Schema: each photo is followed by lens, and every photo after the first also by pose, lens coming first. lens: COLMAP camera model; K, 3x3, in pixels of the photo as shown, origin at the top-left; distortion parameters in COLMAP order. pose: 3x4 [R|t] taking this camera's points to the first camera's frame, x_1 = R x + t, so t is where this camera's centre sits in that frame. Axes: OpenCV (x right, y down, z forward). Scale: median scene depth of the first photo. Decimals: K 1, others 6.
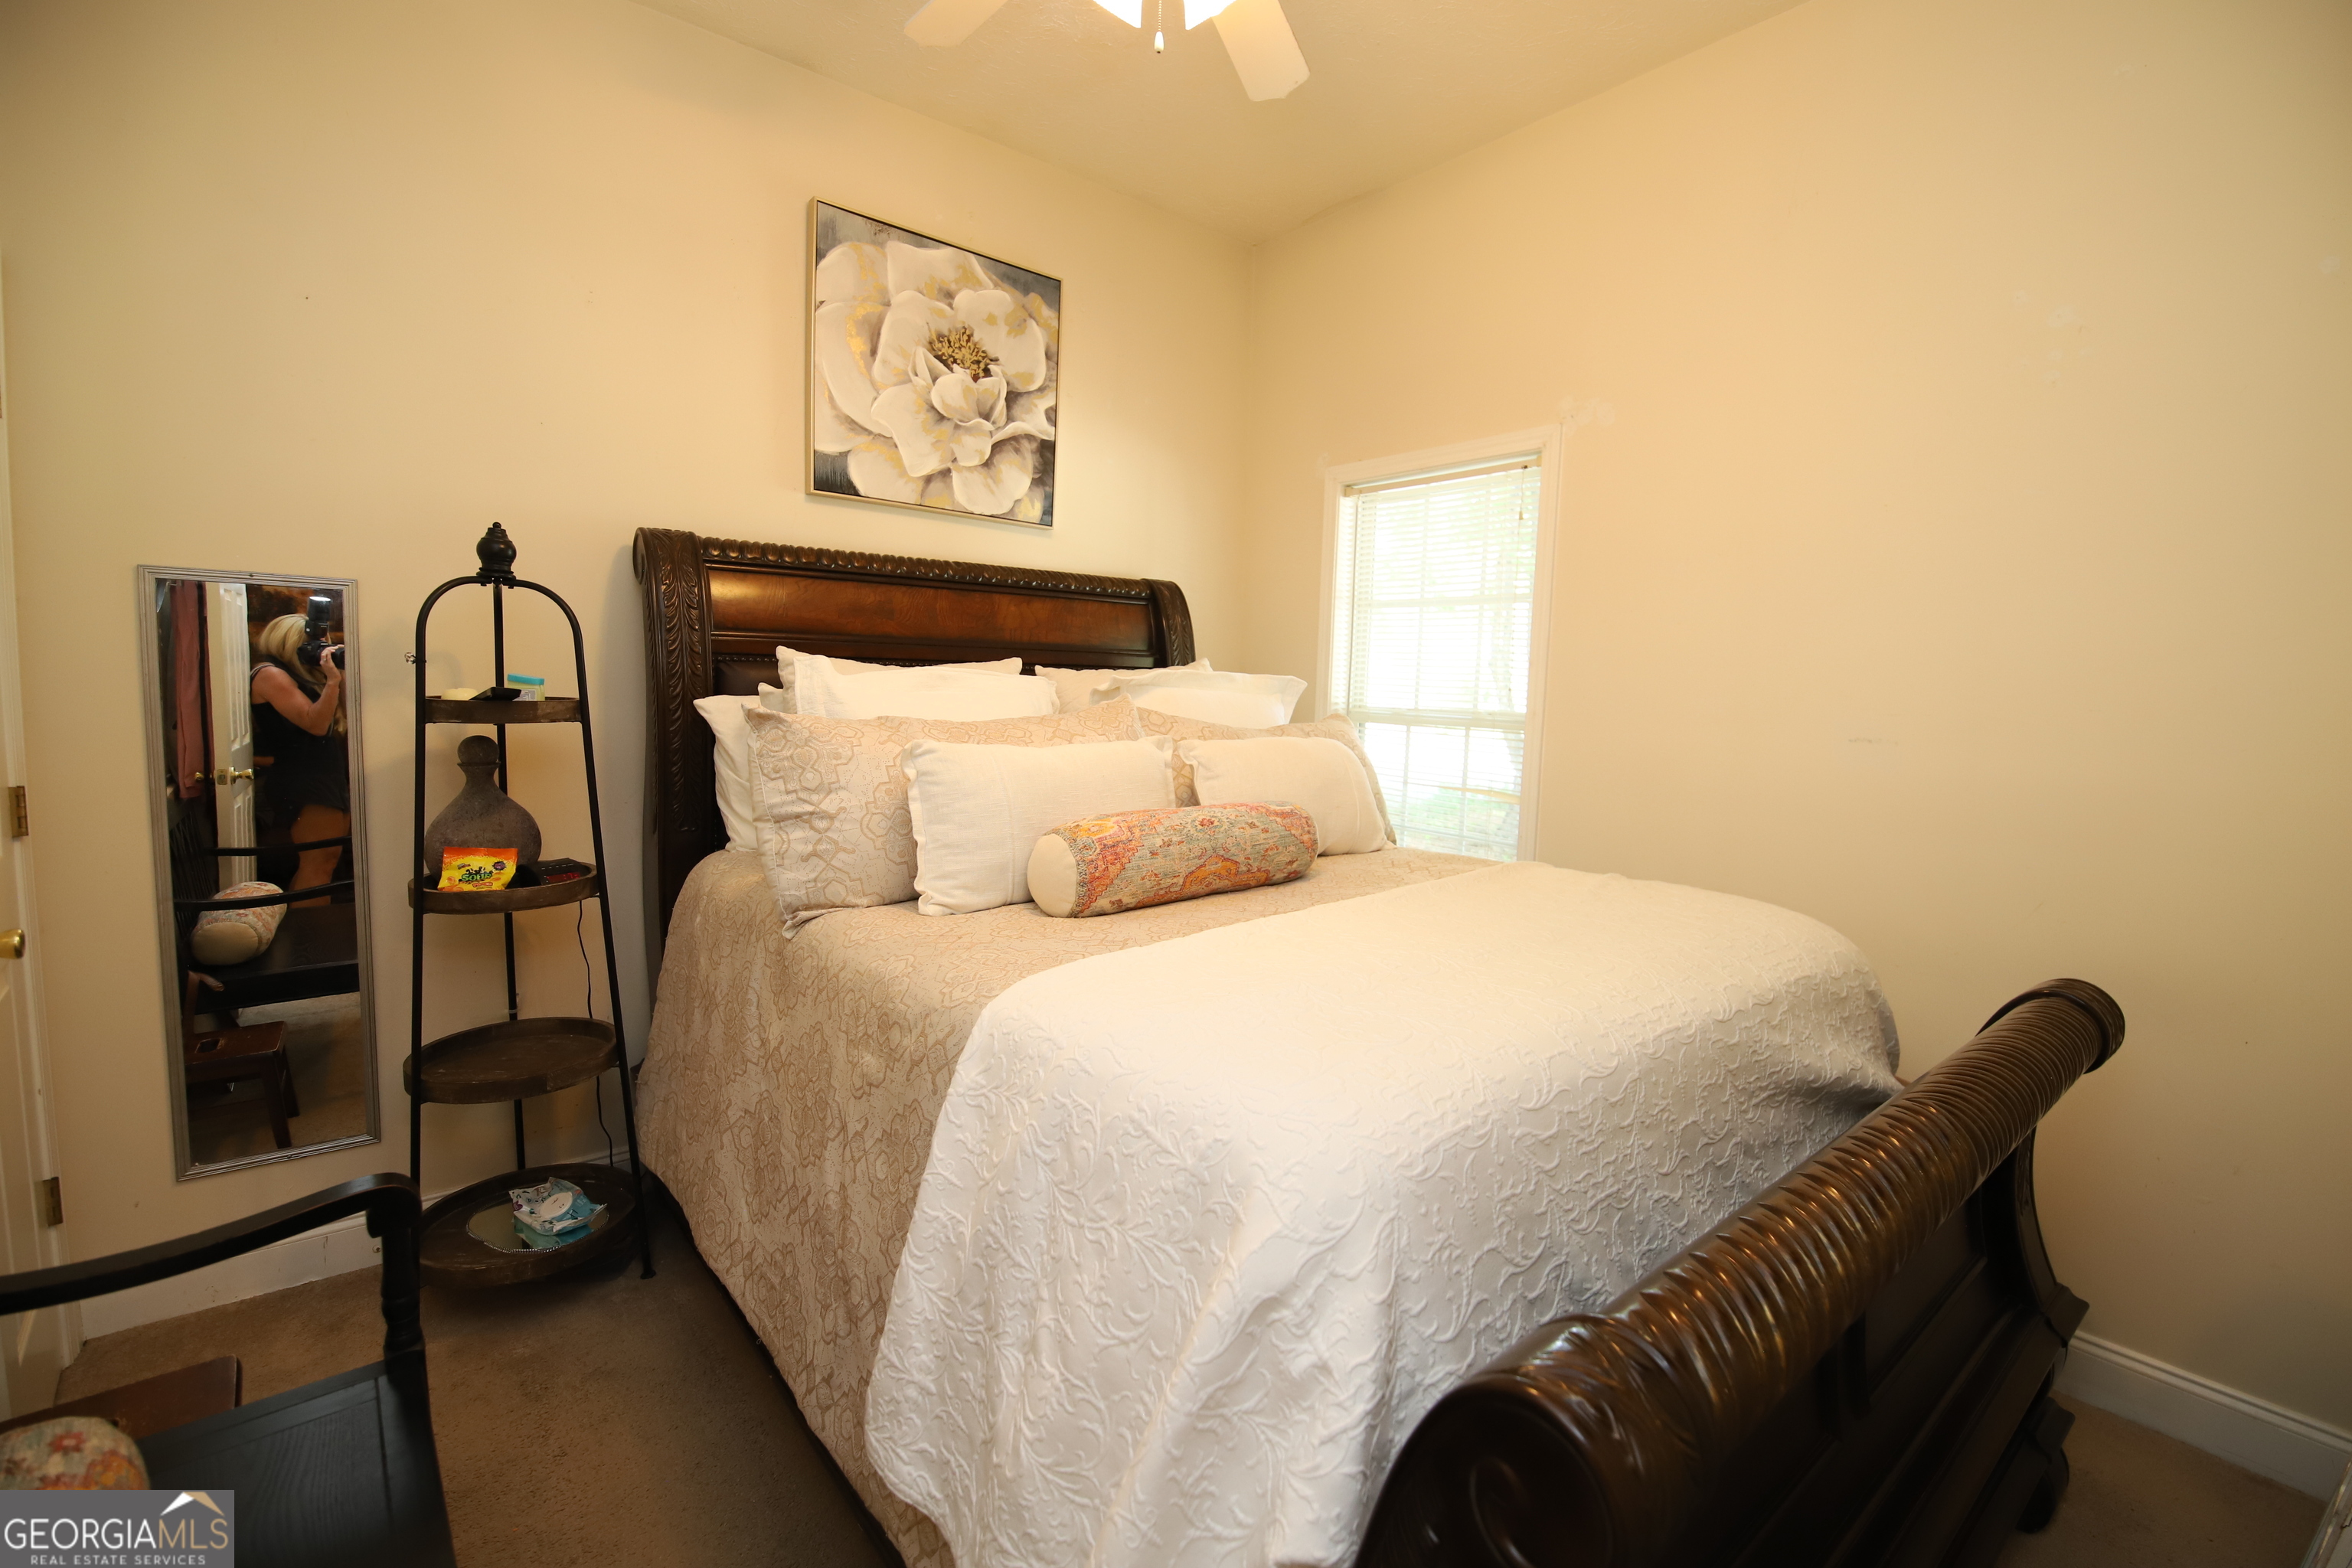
lens RADIAL K [[1023.2, 0, 1194.0], [0, 1023.2, 789.5], [0, 0, 1]] dist [0.001680, -0.010320]
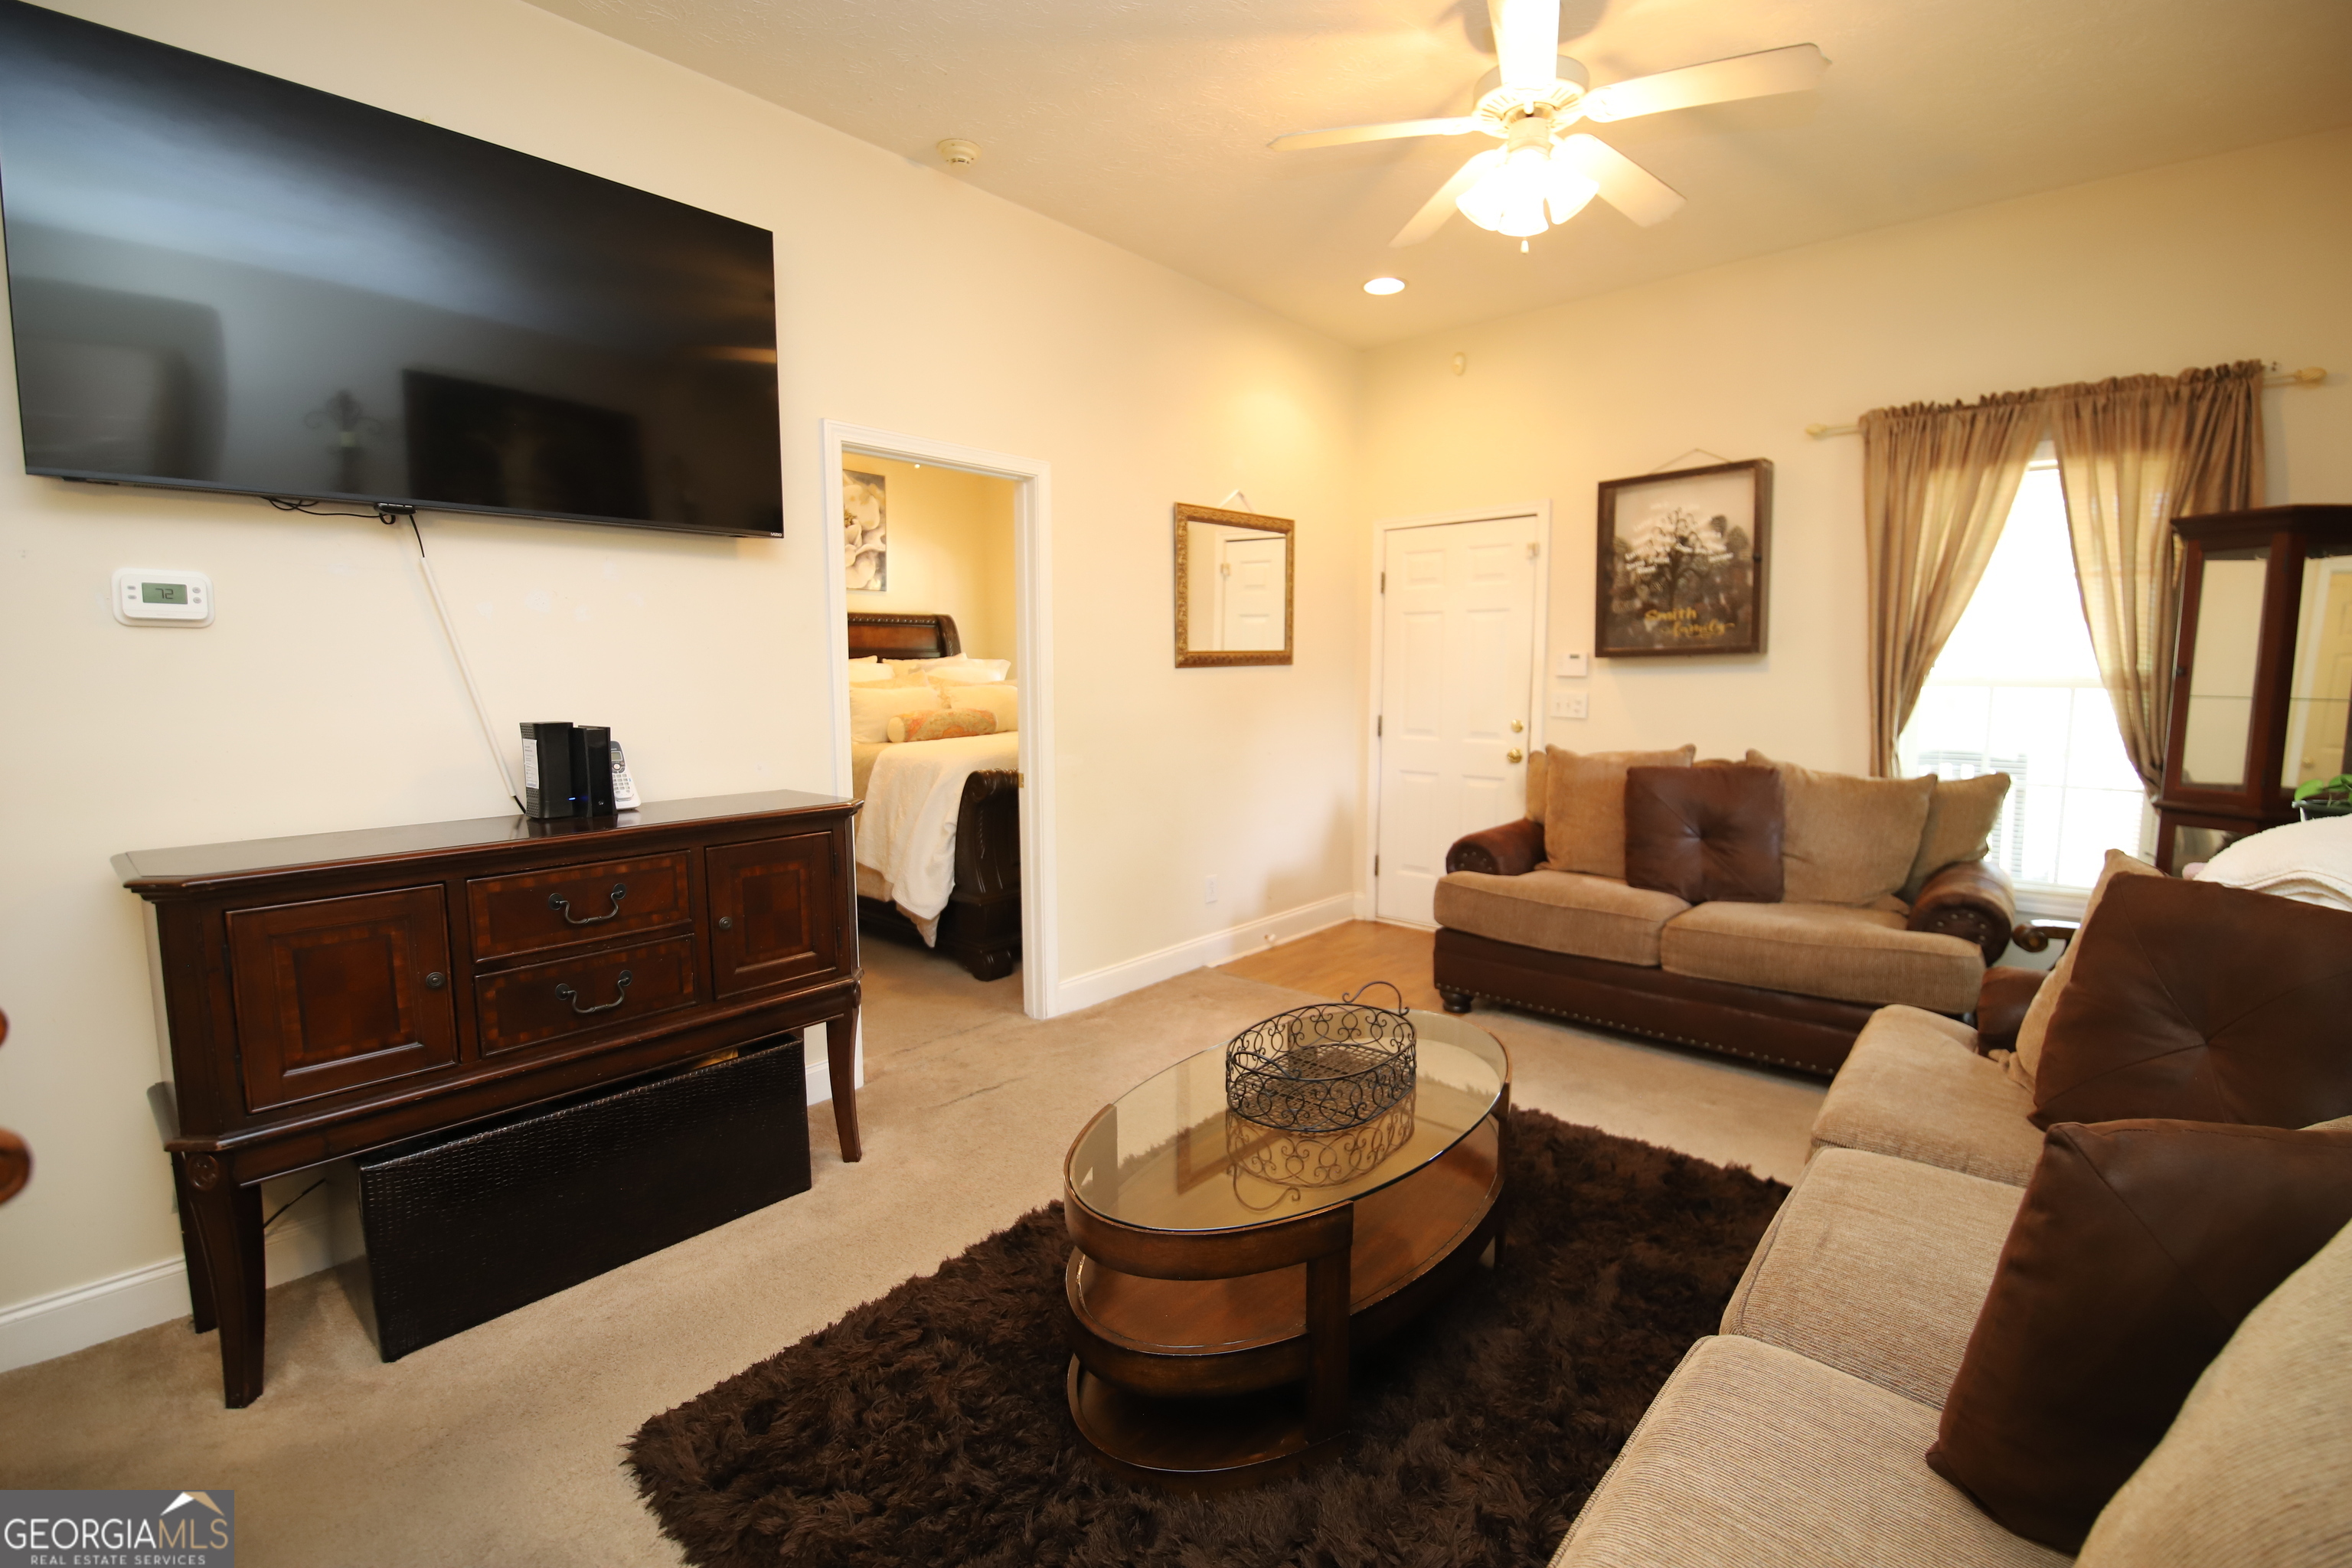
lens RADIAL K [[977.8, 0, 1176.0], [0, 977.8, 784.0], [0, 0, 1]] dist [0.001077, -0.000004]
pose [[0.987683, -0.047473, 0.149090, 0.135298], [0.043923, 0.998670, 0.027018, 0.112962], [-0.150174, -0.020137, 0.988455, -1.116202]]
